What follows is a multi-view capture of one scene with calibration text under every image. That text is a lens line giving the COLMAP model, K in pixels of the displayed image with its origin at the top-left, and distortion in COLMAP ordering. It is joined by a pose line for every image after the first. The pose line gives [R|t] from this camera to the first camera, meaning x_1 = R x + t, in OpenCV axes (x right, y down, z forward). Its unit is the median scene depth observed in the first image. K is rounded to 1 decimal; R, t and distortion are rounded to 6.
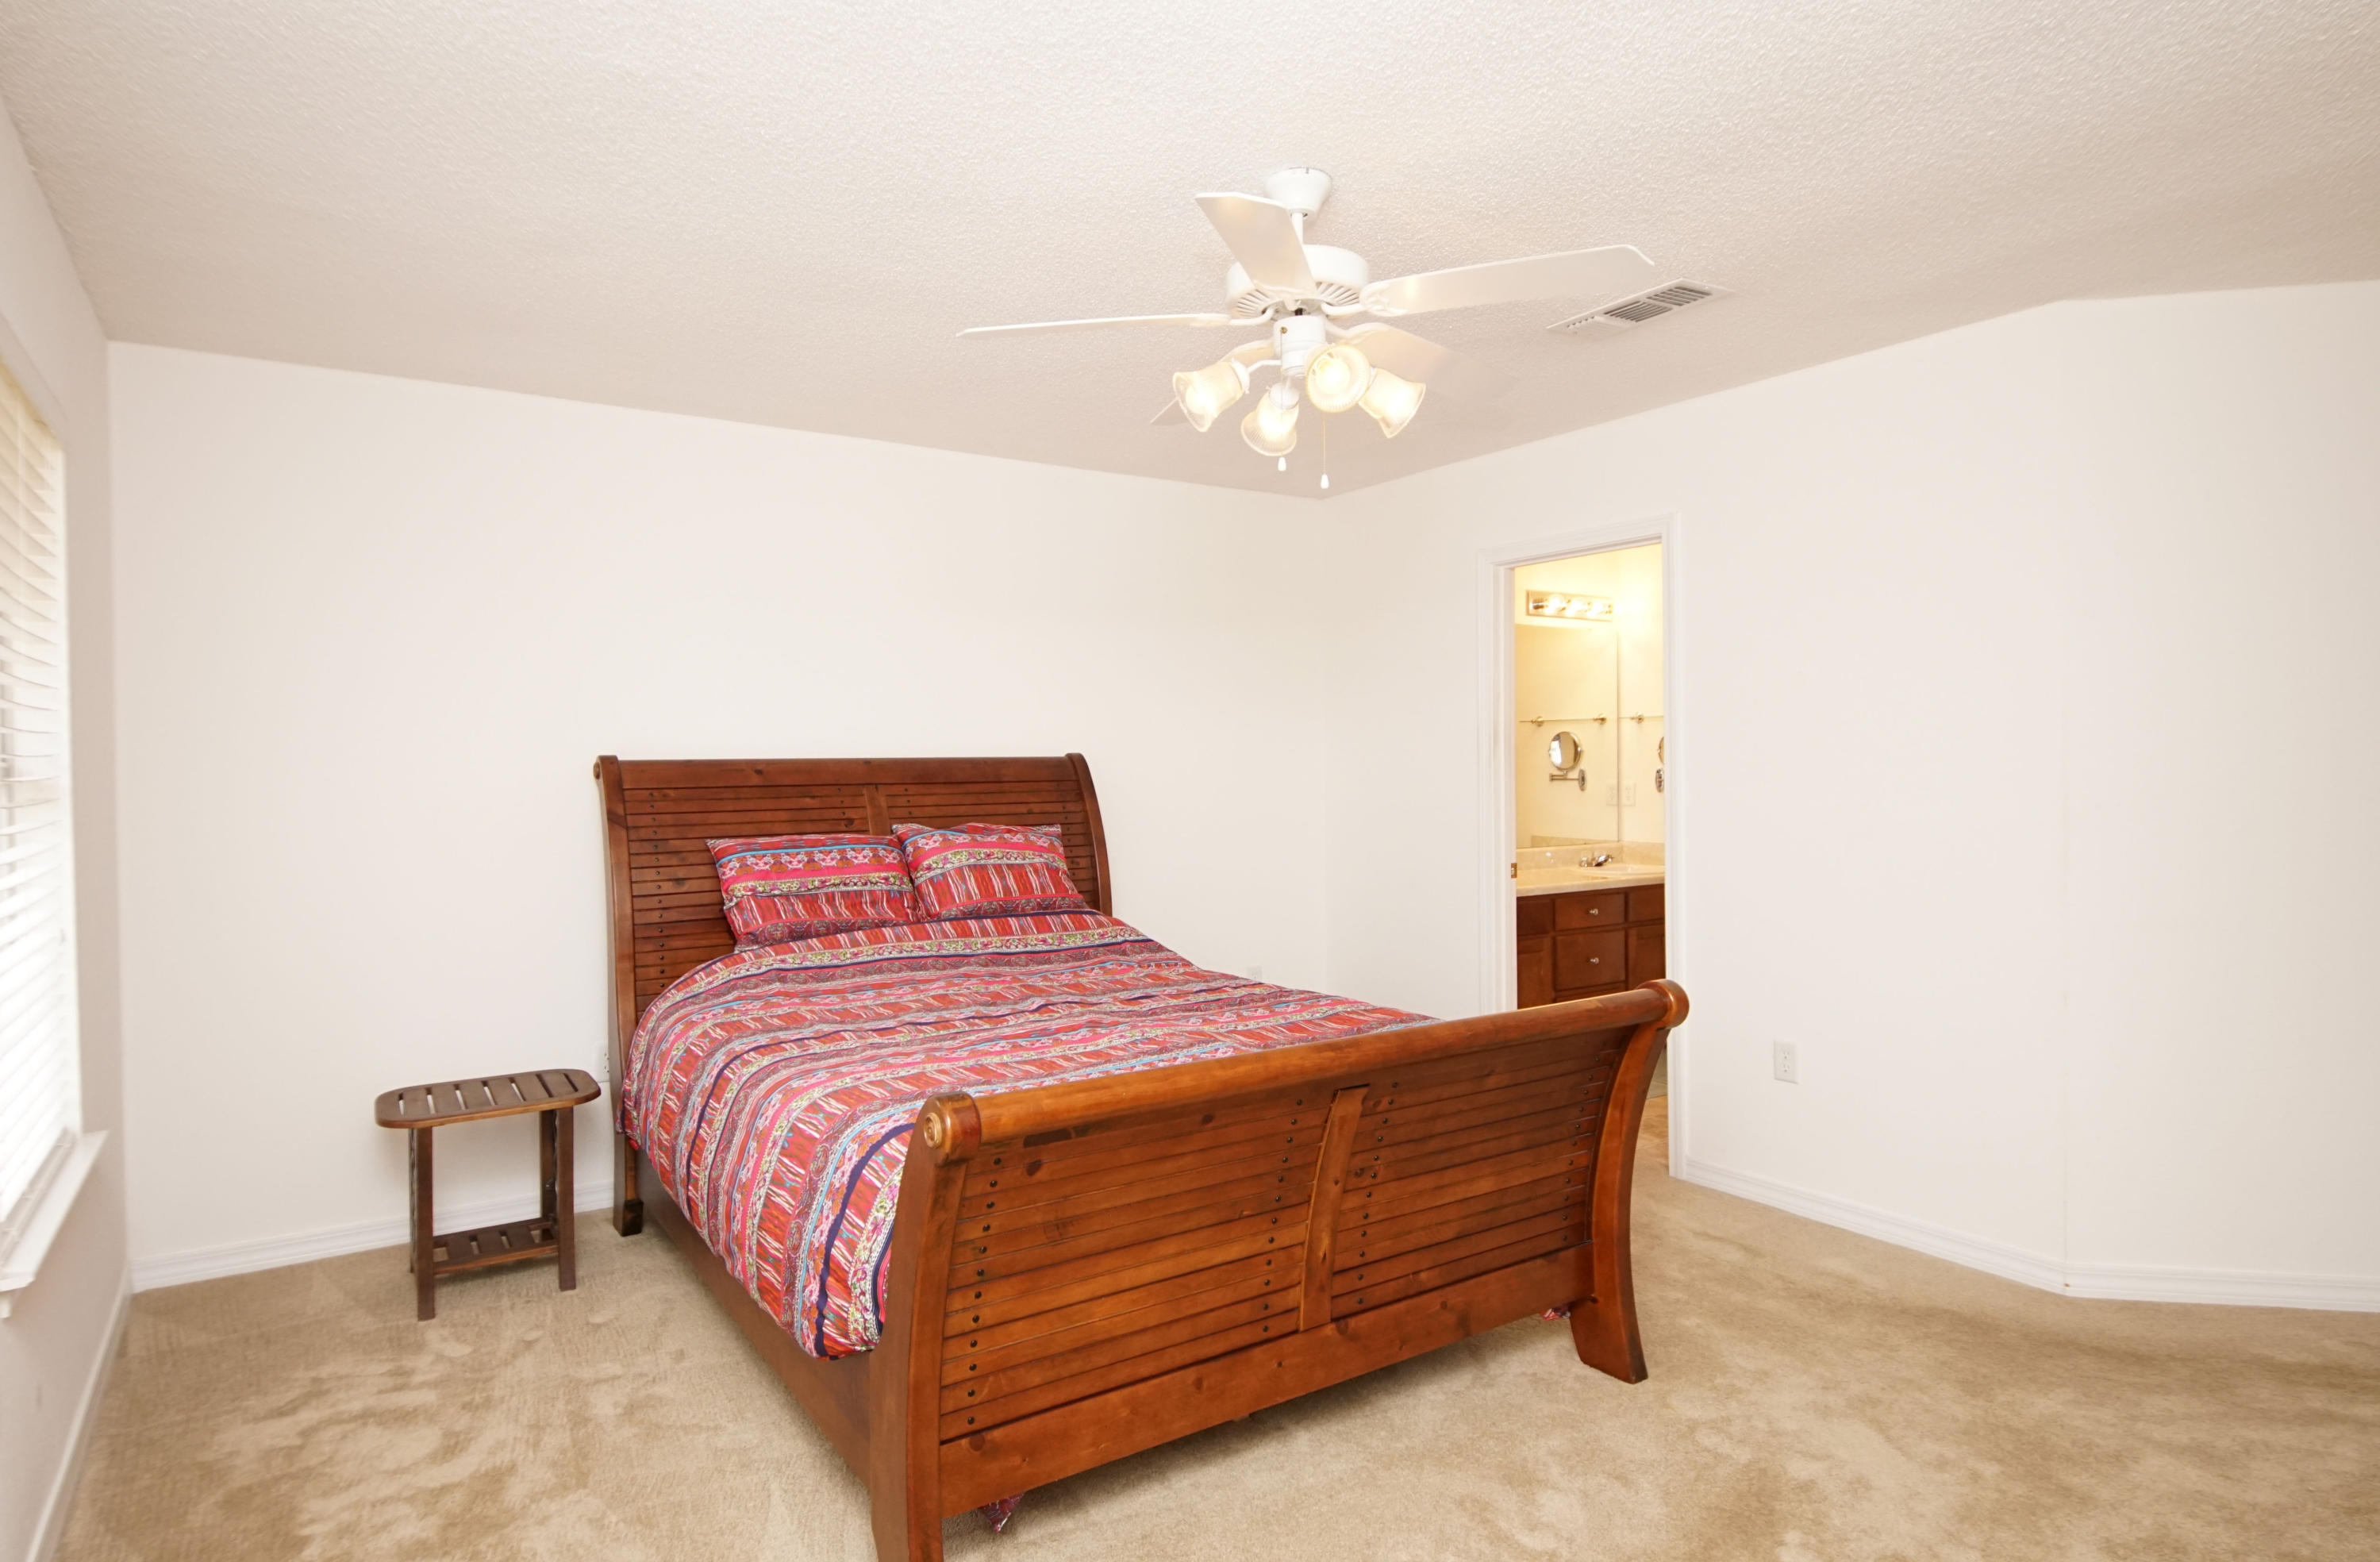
lens RADIAL K [[1310.3, 0, 1180.6], [0, 1310.3, 772.8], [0, 0, 1]] dist [0.001031, -0.001262]
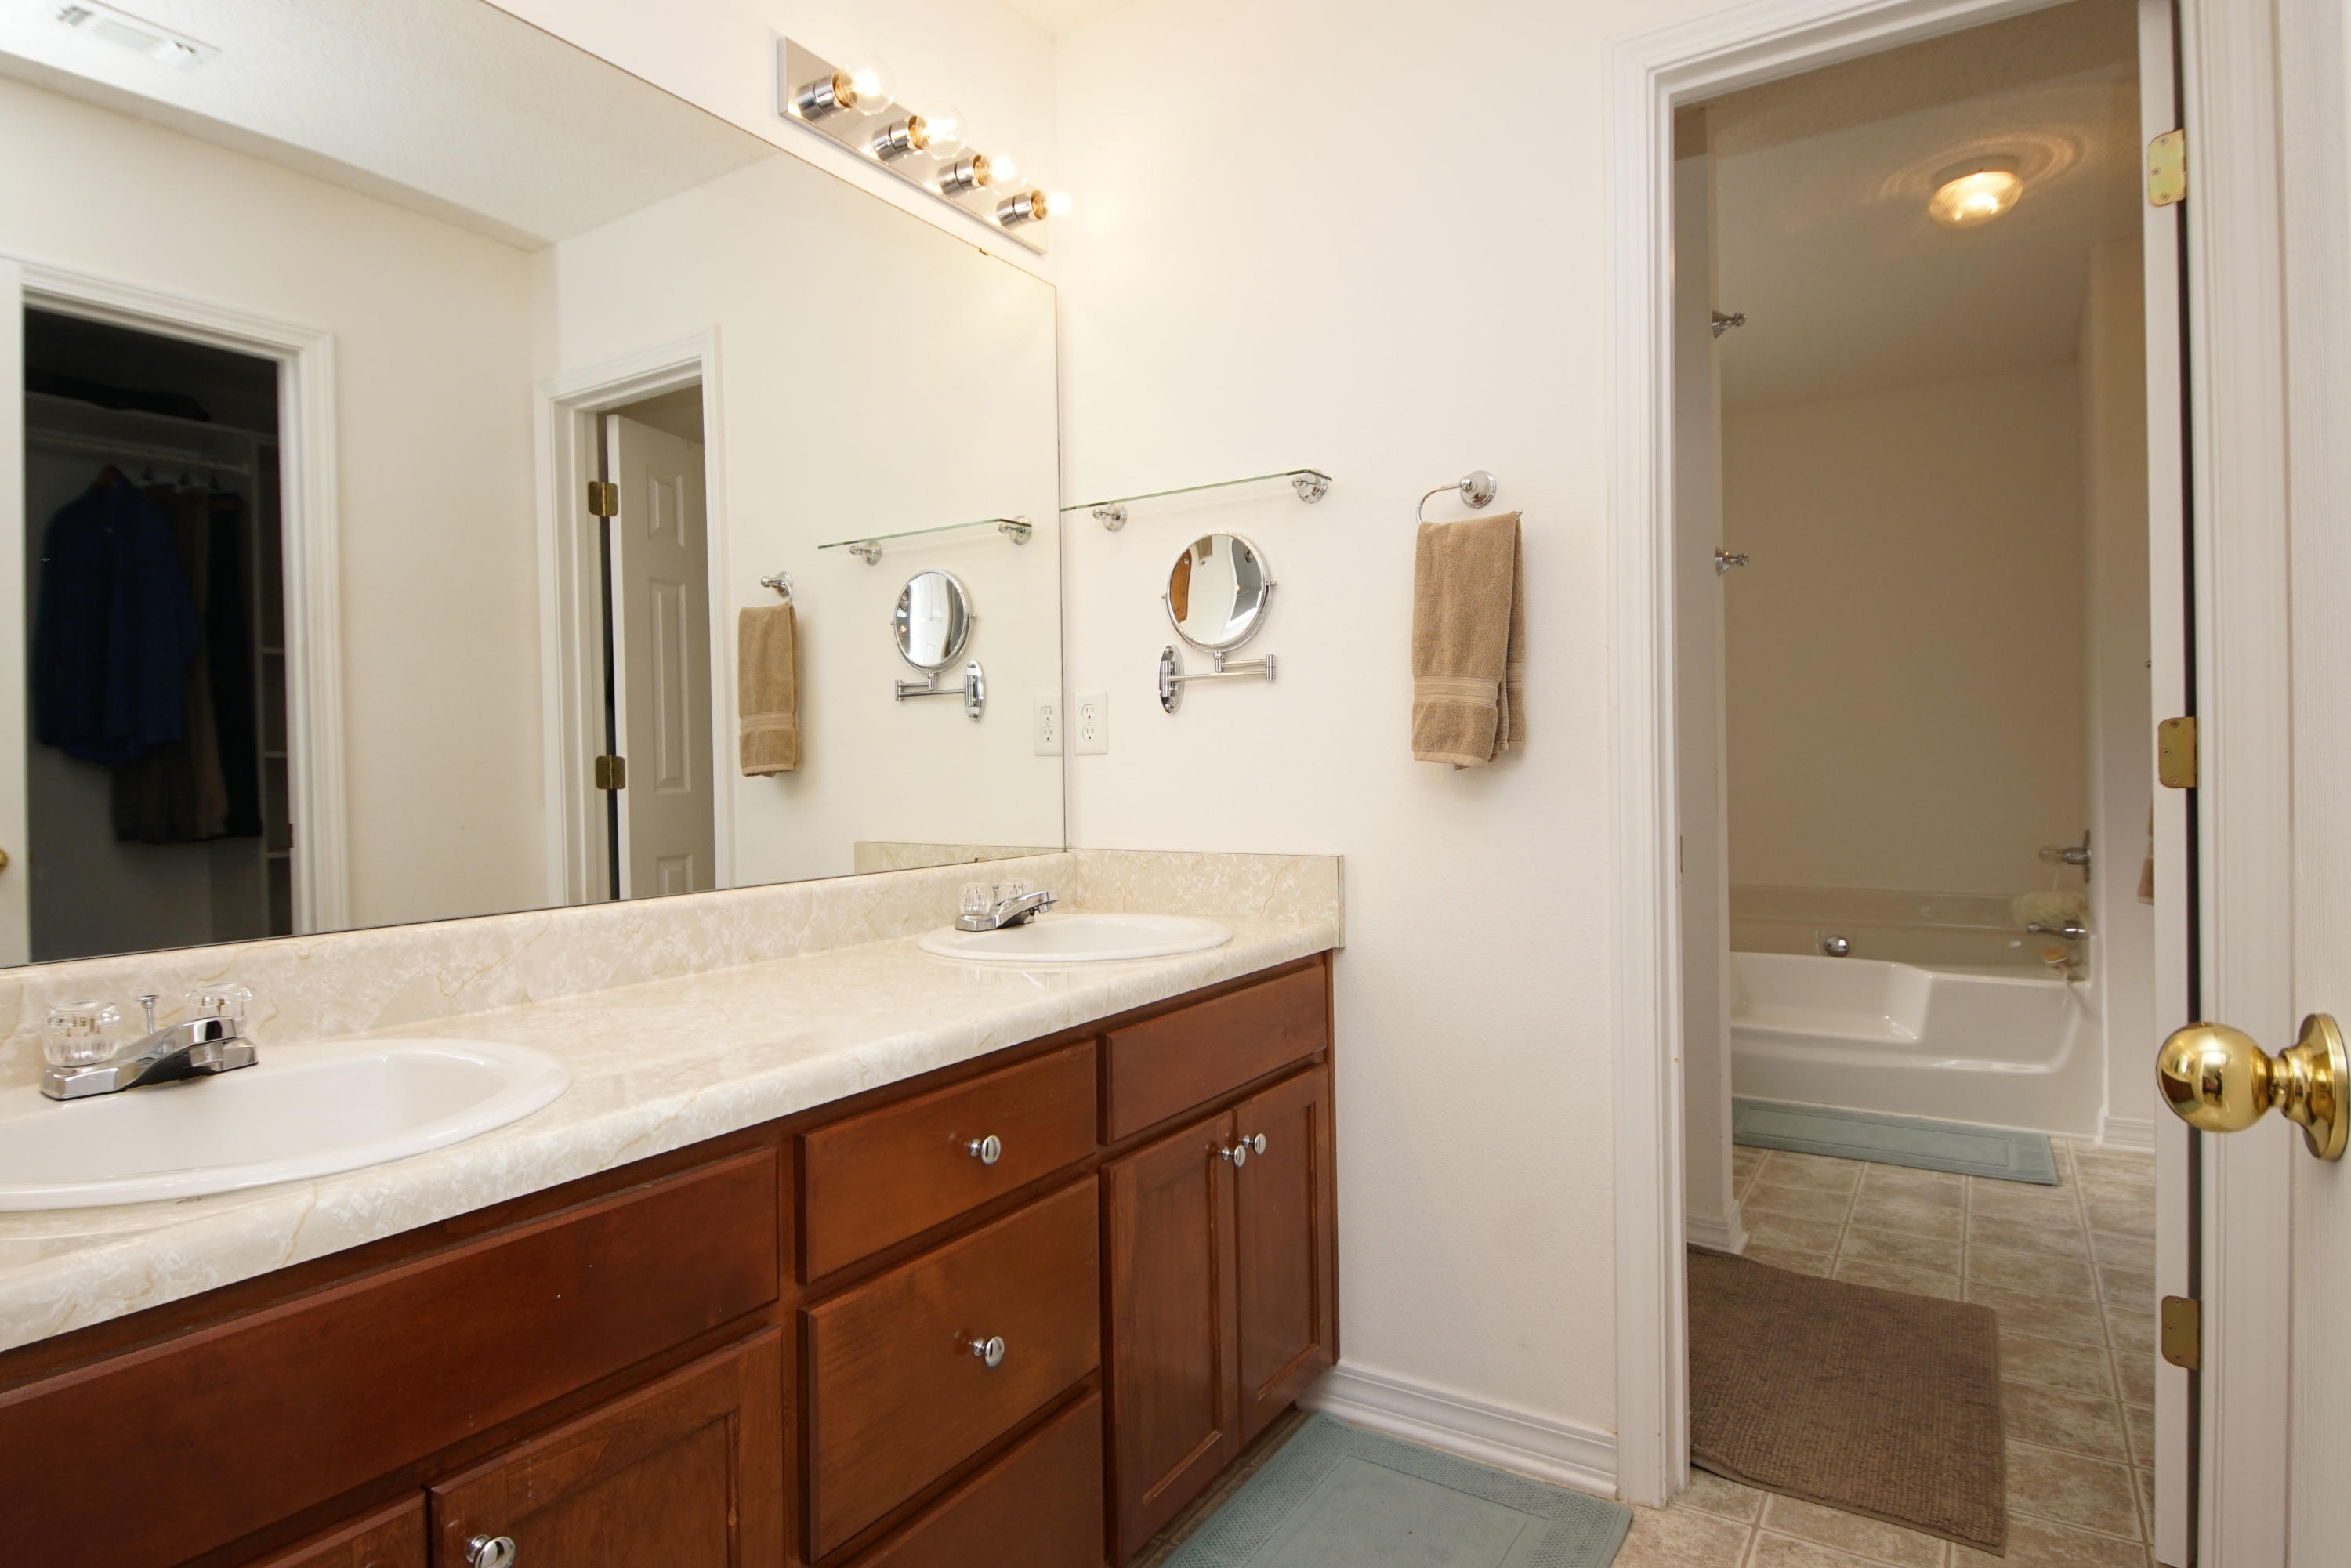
lens RADIAL K [[1264.5, 0, 1174.7], [0, 1264.5, 766.6], [0, 0, 1]] dist [0.032871, -0.028875]
pose [[0.914649, -0.012288, 0.404062, 0.210806], [0.017278, 0.999813, -0.008705, 0.032063], [-0.403879, 0.014943, 0.914690, 0.639499]]
